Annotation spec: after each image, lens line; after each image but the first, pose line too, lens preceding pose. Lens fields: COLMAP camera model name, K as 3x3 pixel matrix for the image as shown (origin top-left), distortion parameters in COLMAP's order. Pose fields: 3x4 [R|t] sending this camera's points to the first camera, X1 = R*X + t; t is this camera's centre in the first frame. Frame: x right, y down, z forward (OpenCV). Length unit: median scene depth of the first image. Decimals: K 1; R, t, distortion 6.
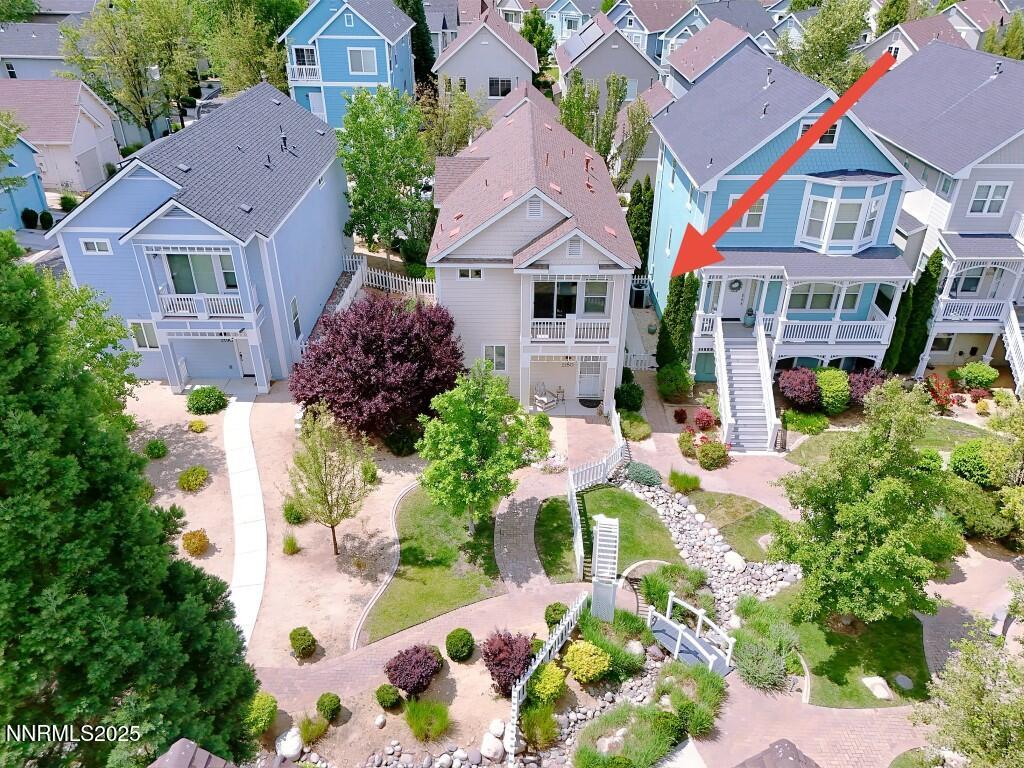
lens RADIAL K [[769.0, 0, 515.2], [0, 769.0, 386.6], [0, 0, 1]] dist [0.033999, -0.023707]
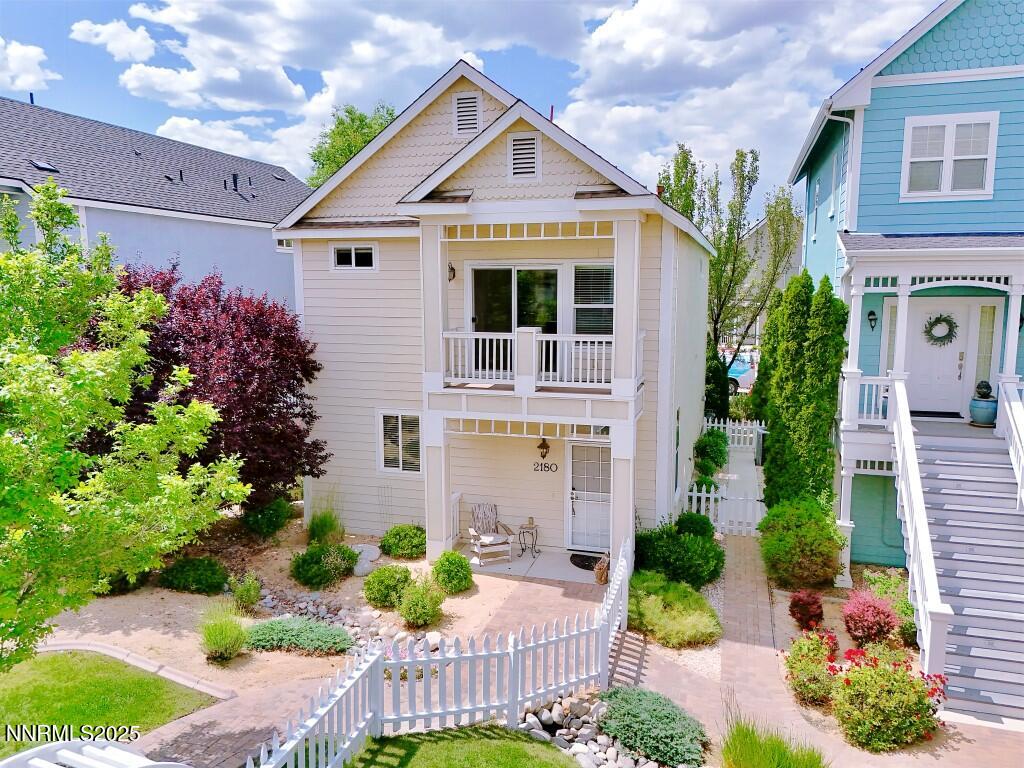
lens RADIAL K [[769.0, 0, 514.1], [0, 769.0, 376.7], [0, 0, 1]] dist [0.033999, -0.023707]
pose [[0.959883, 0.029209, -0.278875, 0.187619], [-0.138871, 0.913541, -0.382306, 0.106635], [0.243597, 0.405697, 0.880949, 0.596545]]
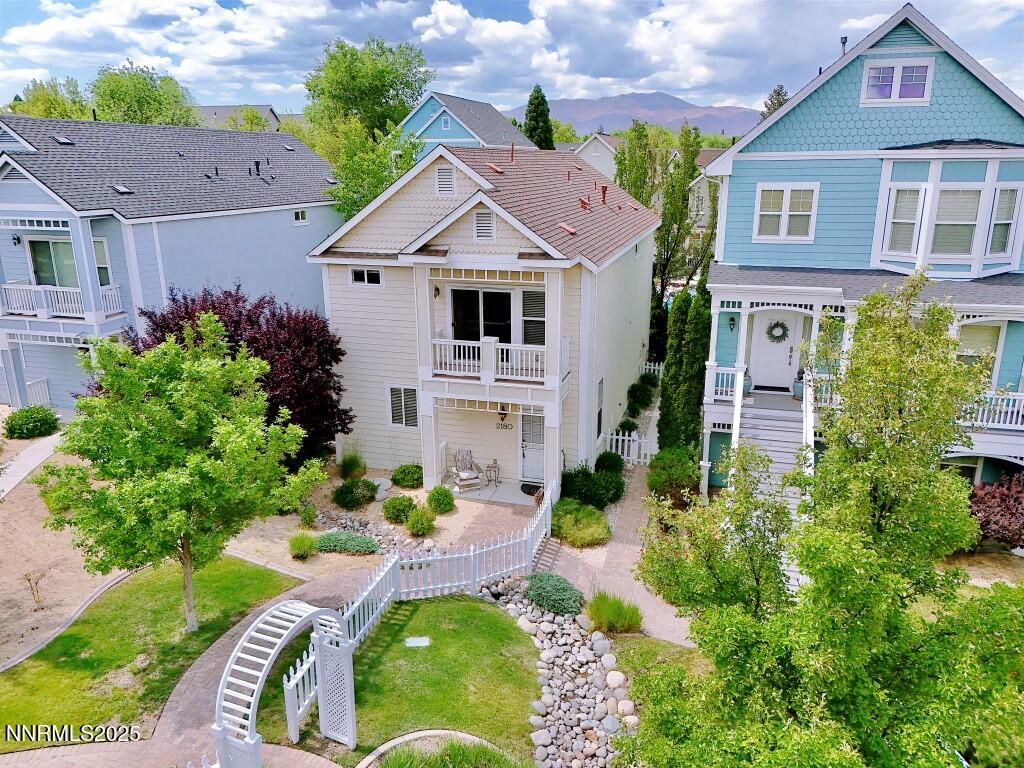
lens RADIAL K [[769.0, 0, 513.9], [0, 769.0, 378.6], [0, 0, 1]] dist [0.033999, -0.023707]
pose [[0.961441, 0.066251, -0.266912, 0.266980], [-0.132835, 0.961697, -0.239779, 0.096184], [0.240803, 0.265989, 0.933415, 0.384650]]
